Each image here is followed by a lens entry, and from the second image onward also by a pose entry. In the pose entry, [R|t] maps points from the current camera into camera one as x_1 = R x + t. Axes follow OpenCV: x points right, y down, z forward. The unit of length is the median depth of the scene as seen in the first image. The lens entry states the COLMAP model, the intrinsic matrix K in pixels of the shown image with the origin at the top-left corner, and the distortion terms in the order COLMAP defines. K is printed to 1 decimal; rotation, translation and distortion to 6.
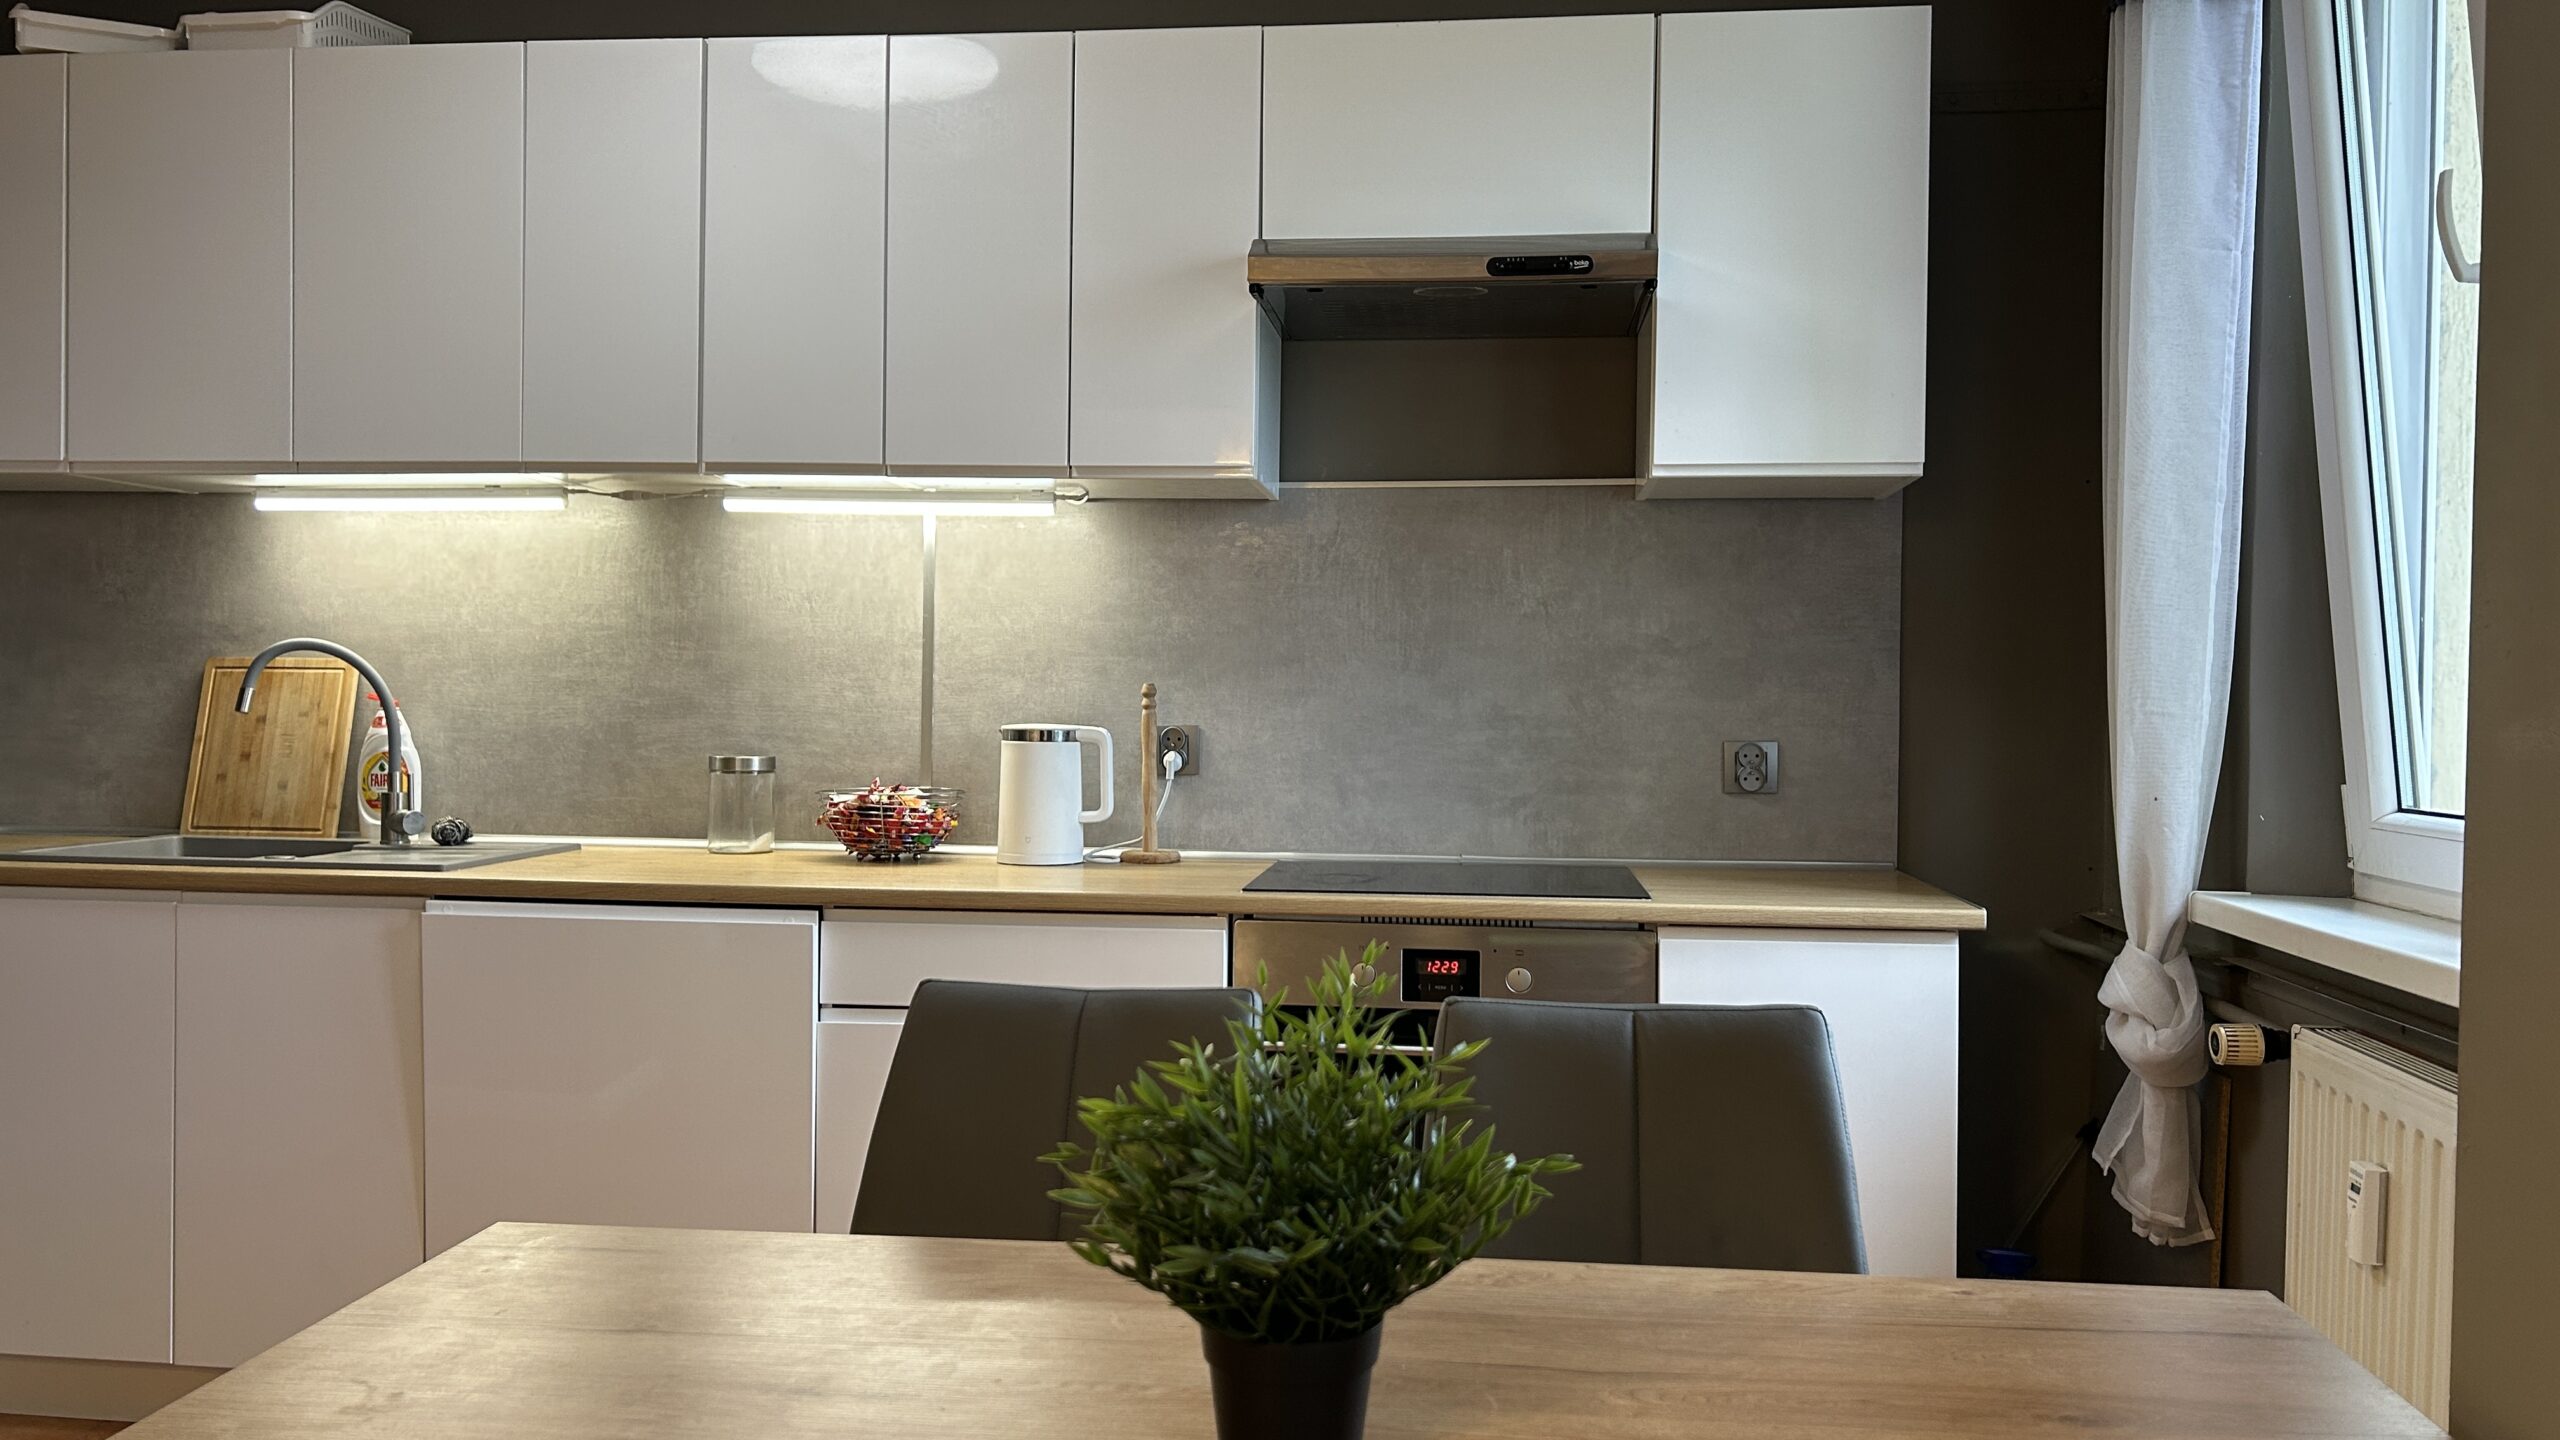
lens RADIAL K [[1915.0, 0, 1279.6], [0, 1915.0, 725.1], [0, 0, 1]] dist [0.107749, -0.163607]
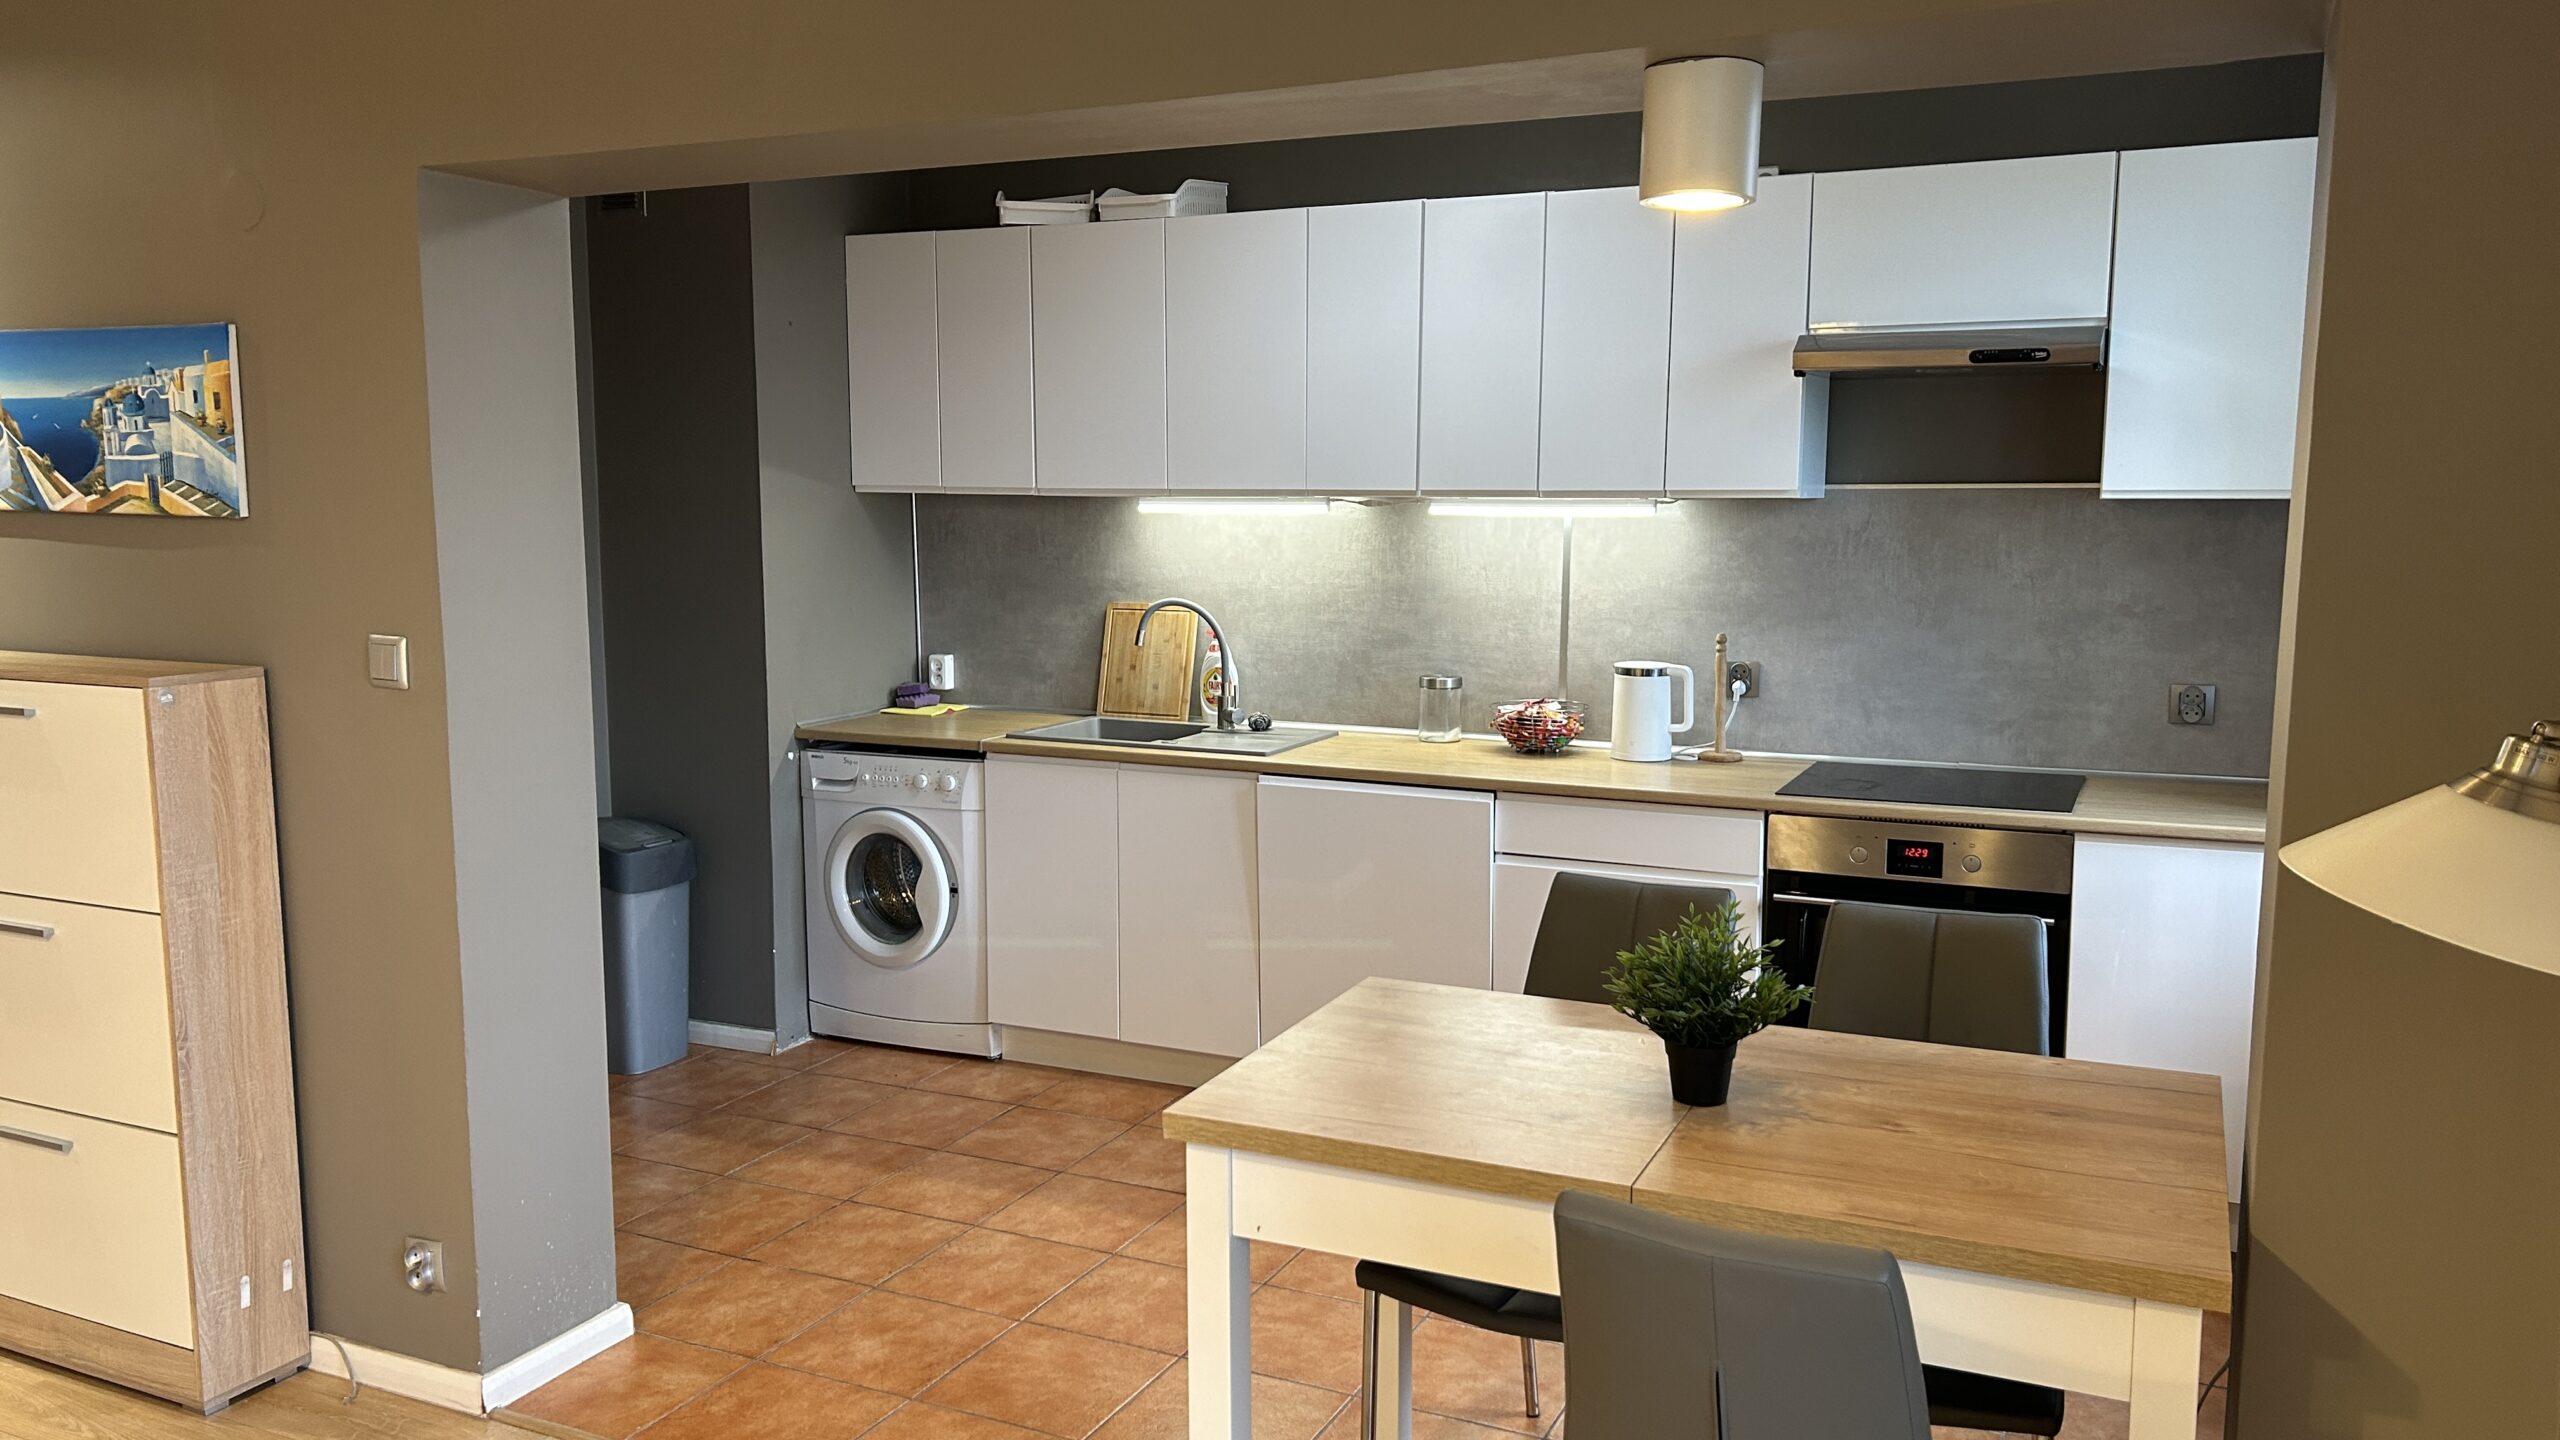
lens RADIAL K [[1915.0, 0, 1279.6], [0, 1915.0, 725.1], [0, 0, 1]] dist [0.107749, -0.163607]
pose [[0.946064, 0.028773, -0.322700, 0.082109], [0.007073, 0.993977, 0.109362, -0.110920], [0.323903, -0.105746, 0.940162, -0.435306]]
